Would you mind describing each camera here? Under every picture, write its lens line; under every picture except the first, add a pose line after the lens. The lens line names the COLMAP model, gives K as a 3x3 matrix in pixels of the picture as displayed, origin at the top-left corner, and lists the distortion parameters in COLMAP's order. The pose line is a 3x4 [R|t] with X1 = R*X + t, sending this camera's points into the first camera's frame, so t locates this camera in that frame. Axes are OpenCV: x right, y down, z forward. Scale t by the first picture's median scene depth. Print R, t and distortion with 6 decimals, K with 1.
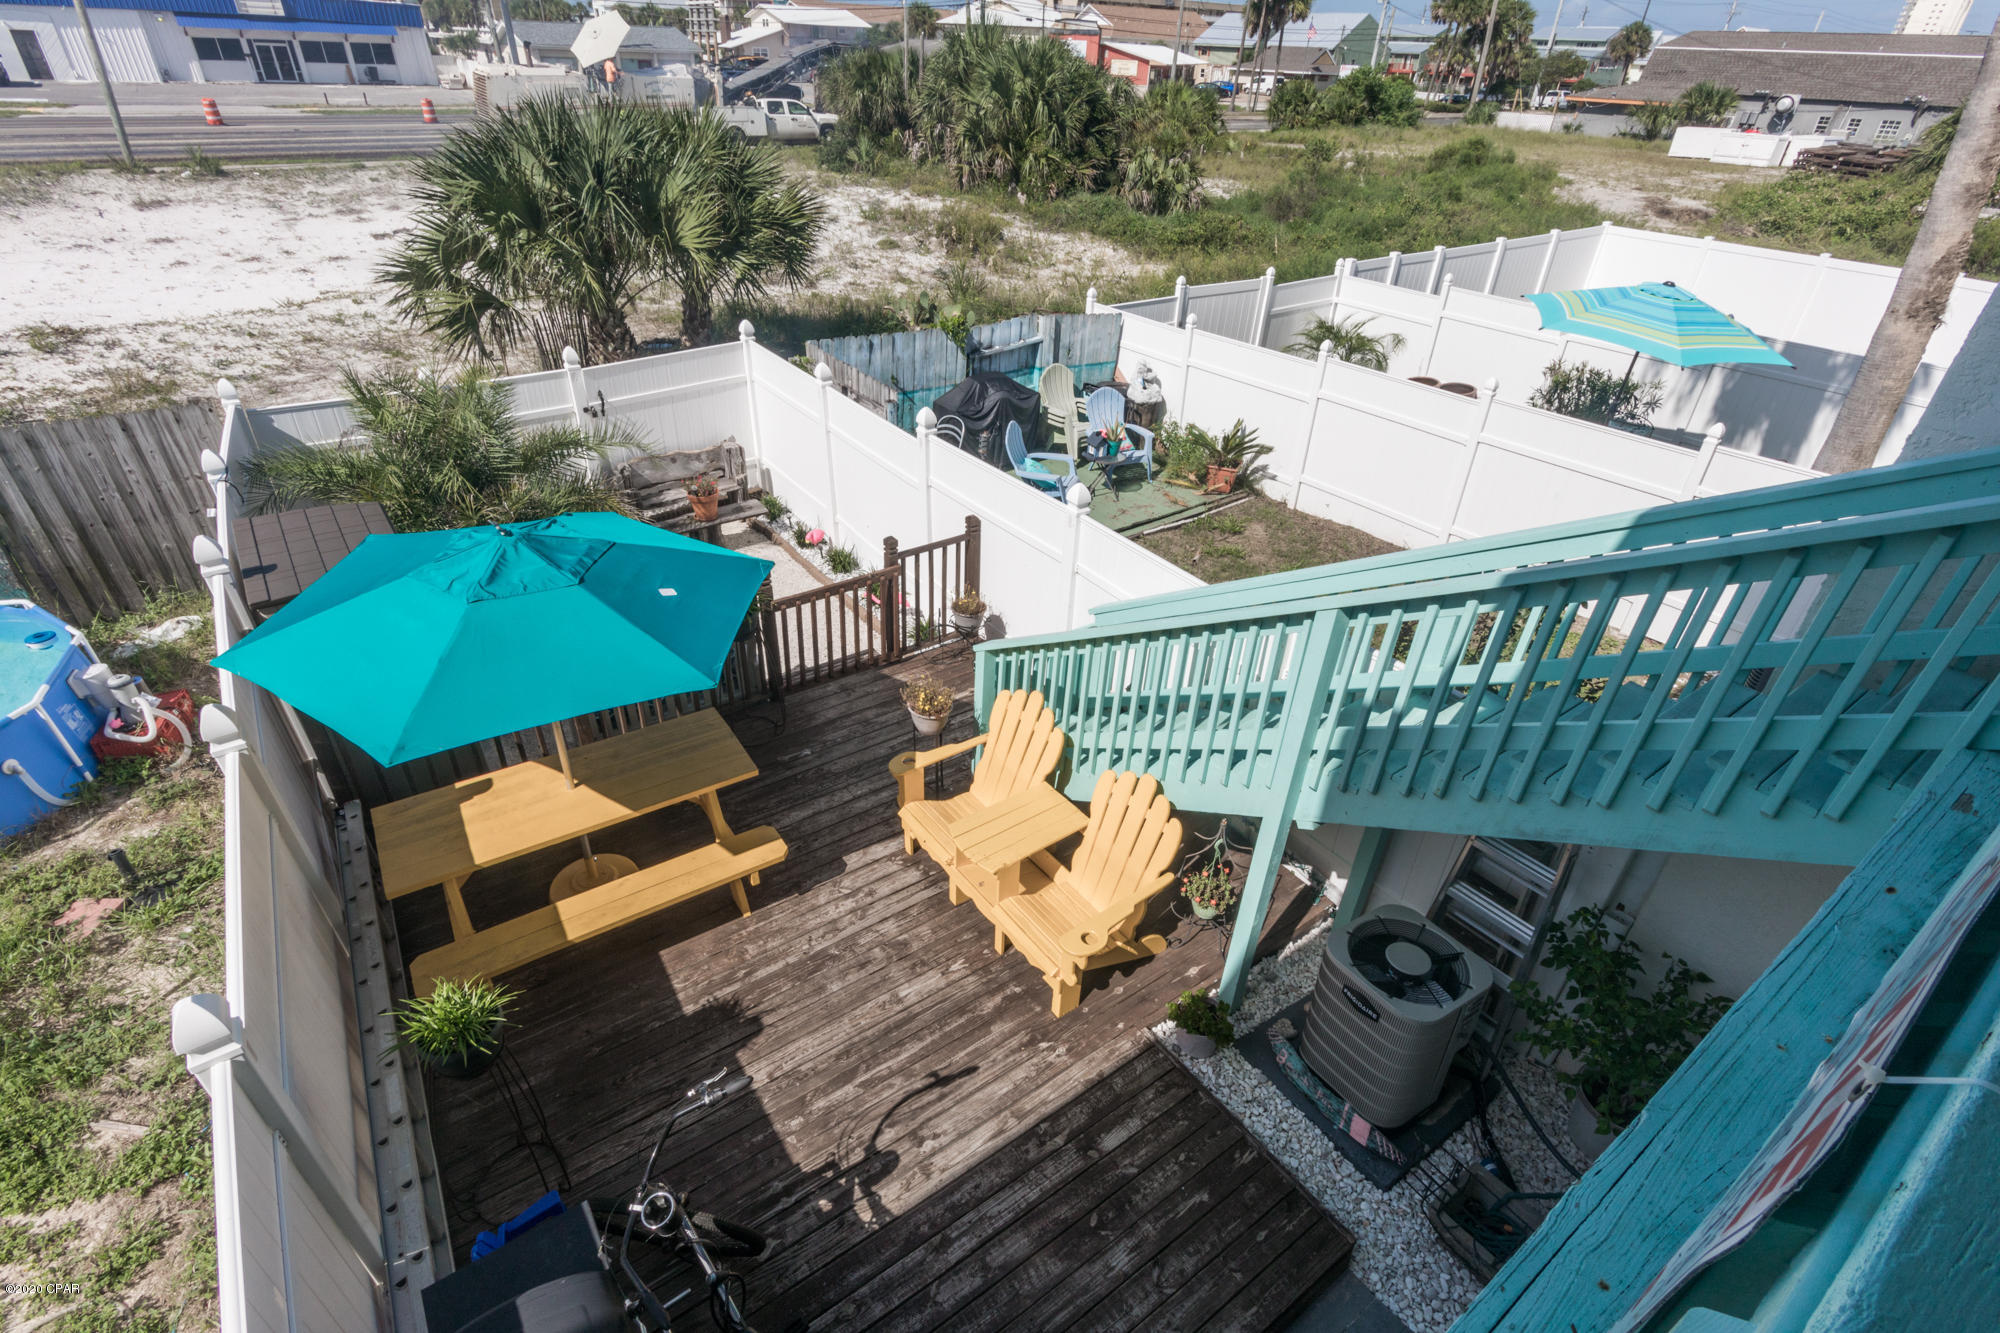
lens RADIAL K [[968.4, 0, 999.5], [0, 968.4, 657.0], [0, 0, 1]] dist [0.006046, -0.000408]
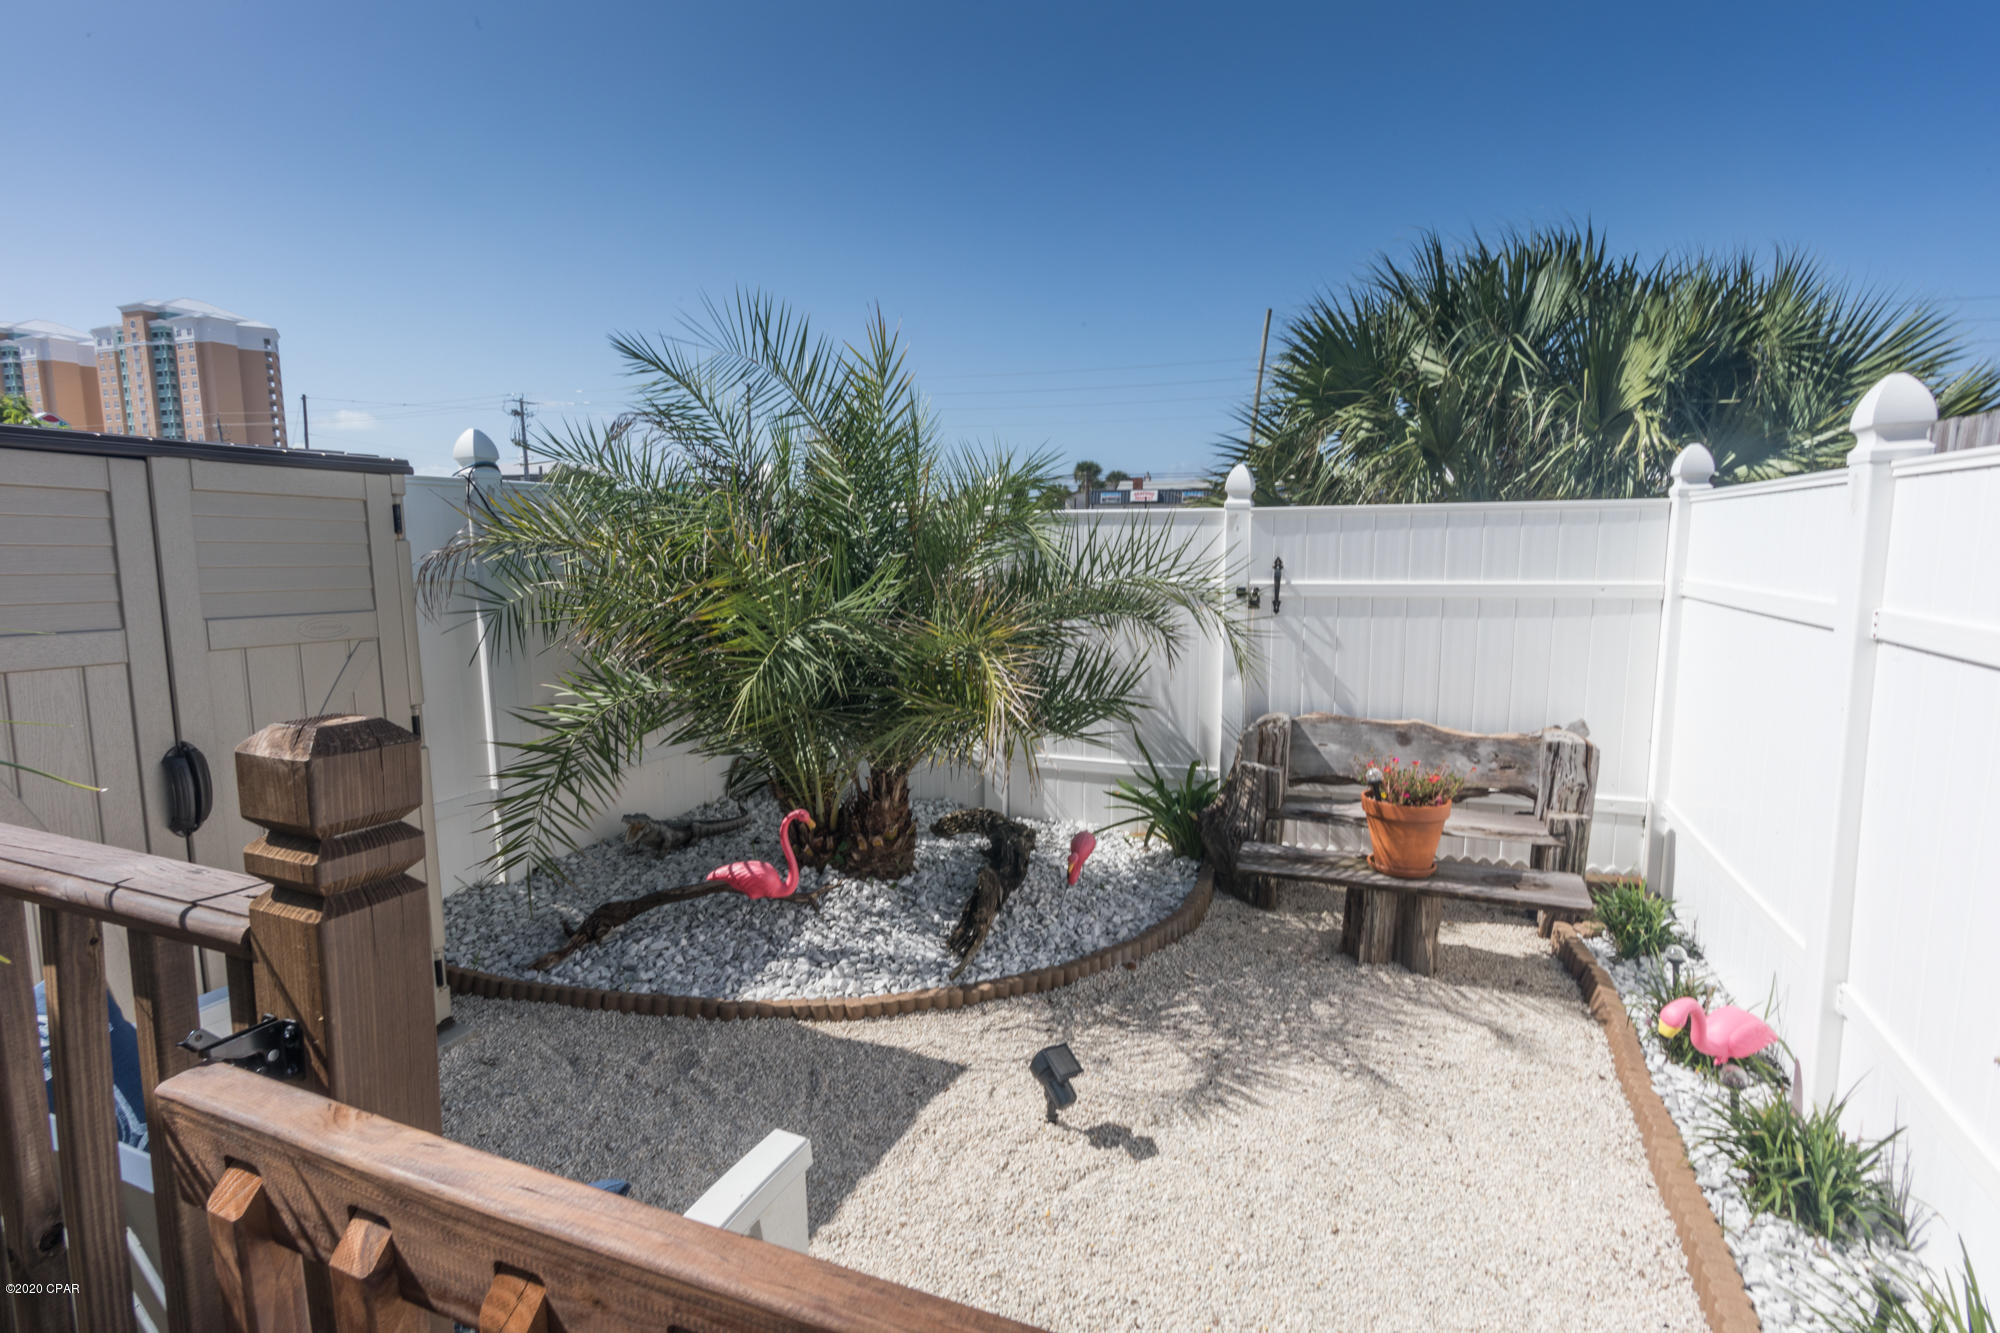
lens RADIAL K [[968.4, 0, 999.5], [0, 968.4, 657.0], [0, 0, 1]] dist [0.006046, -0.000408]
pose [[0.531014, 0.072888, -0.844222, -0.074611], [-0.441175, 0.874390, -0.202006, -0.071094], [0.723456, 0.479718, 0.496470, 0.655345]]
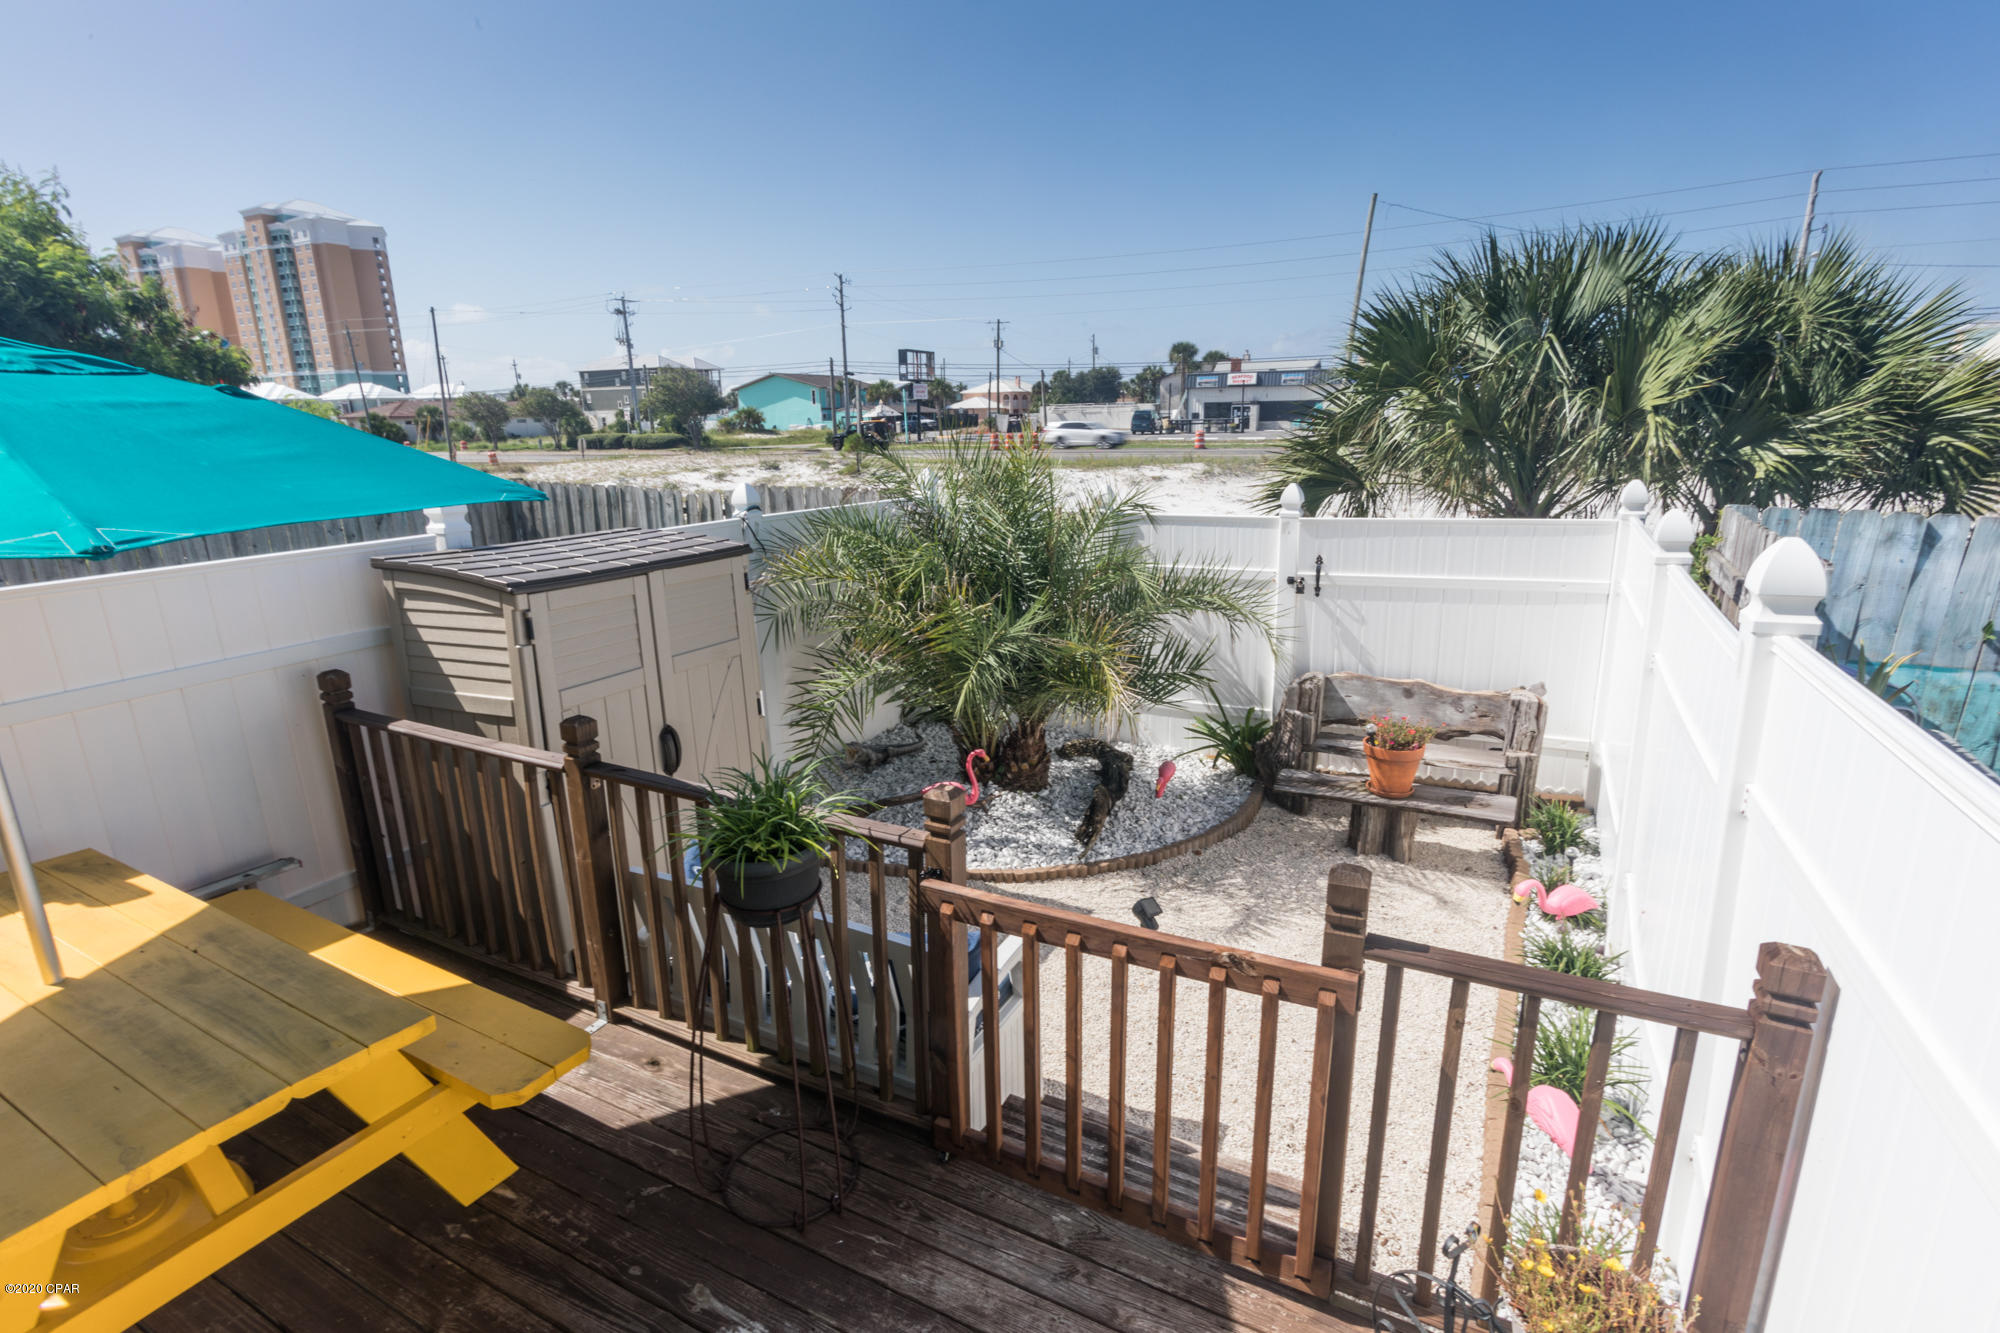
lens RADIAL K [[968.4, 0, 999.5], [0, 968.4, 657.0], [0, 0, 1]] dist [0.006046, -0.000408]
pose [[0.450306, 0.172585, -0.876036, 0.057560], [-0.449646, 0.891481, -0.055502, -0.082310], [0.771390, 0.418899, 0.479041, 0.537081]]
